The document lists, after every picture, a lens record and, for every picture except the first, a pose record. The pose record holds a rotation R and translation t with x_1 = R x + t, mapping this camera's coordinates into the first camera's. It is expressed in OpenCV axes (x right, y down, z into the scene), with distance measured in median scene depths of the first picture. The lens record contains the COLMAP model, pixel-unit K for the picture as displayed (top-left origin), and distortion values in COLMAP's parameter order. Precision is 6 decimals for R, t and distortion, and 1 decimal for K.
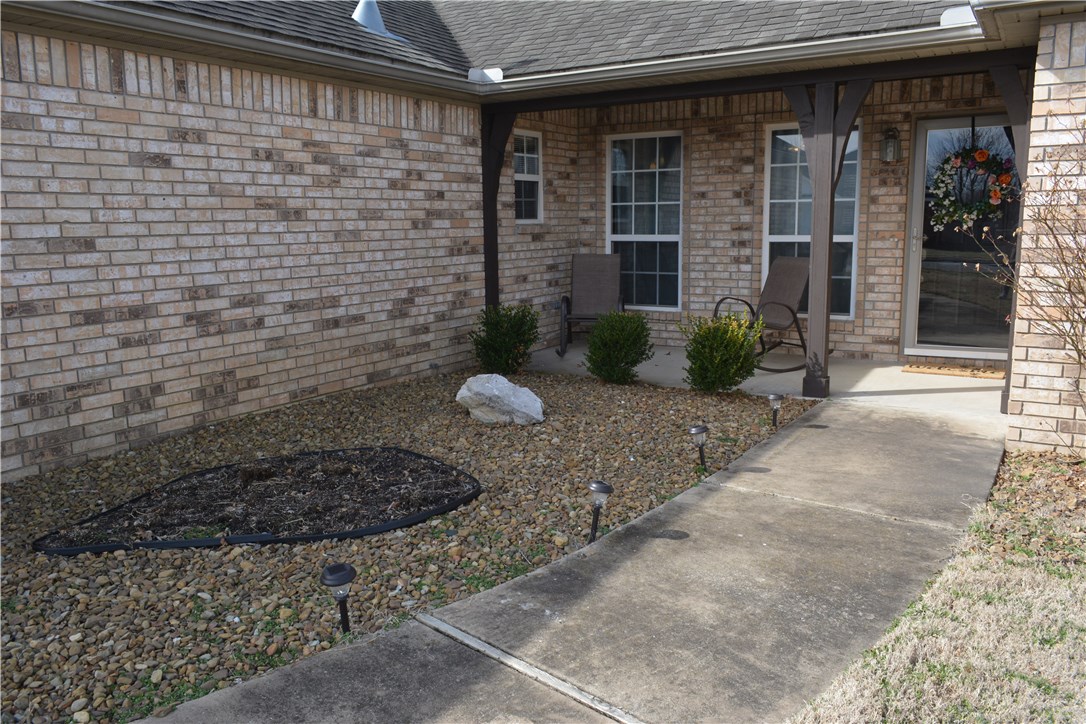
lens RADIAL K [[844.8, 0, 550.0], [0, 844.8, 365.3], [0, 0, 1]] dist [-0.008735, 0.005385]
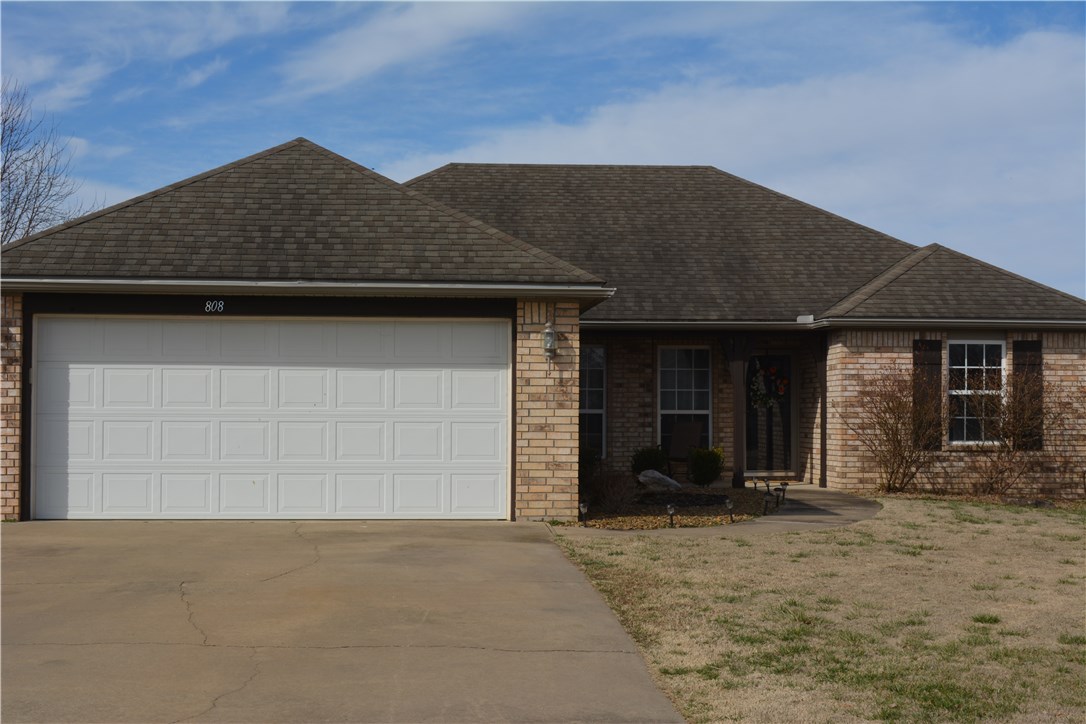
lens RADIAL K [[1583.0, 0, 541.7], [0, 1583.0, 362.0], [0, 0, 1]] dist [-0.013639, 0.000000]
pose [[0.818932, 0.031465, 0.573028, -1.830284], [0.083246, 0.981422, -0.172859, 0.290151], [-0.567821, 0.189262, 0.801098, -1.471584]]
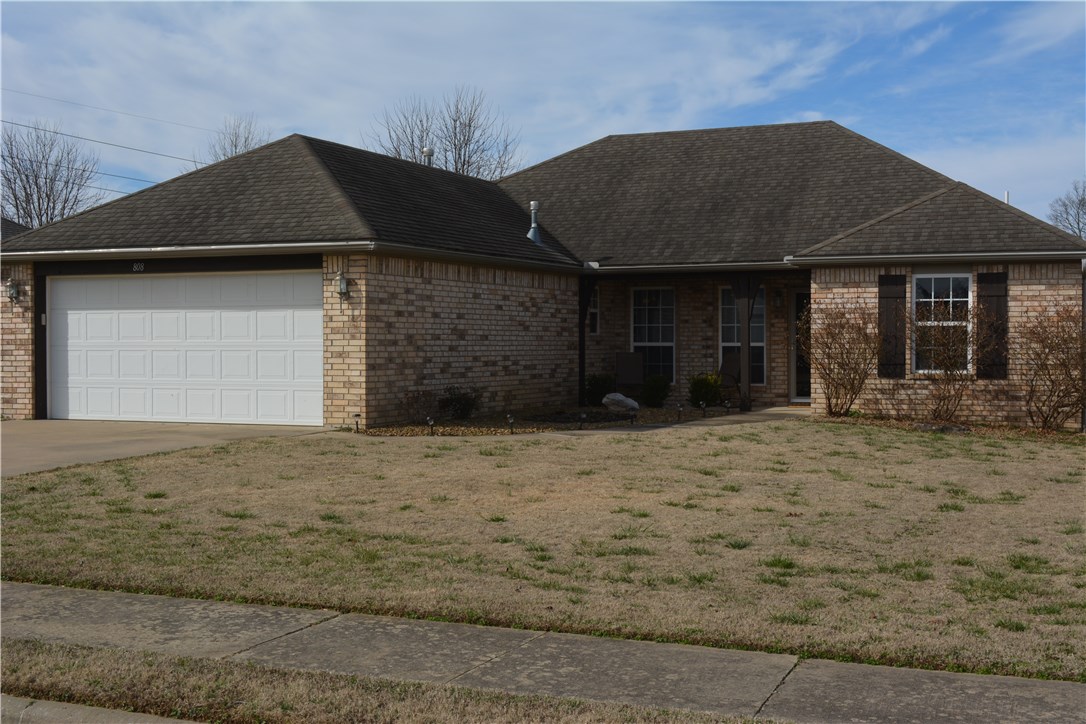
lens RADIAL K [[1392.8, 0, 542.7], [0, 1392.8, 362.0], [0, 0, 1]] dist [-0.031430, 0.000000]
pose [[0.991189, 0.009995, 0.132075, -0.583543], [0.011085, 0.987392, -0.157908, 0.399716], [-0.131988, 0.157980, 0.978581, -2.113642]]
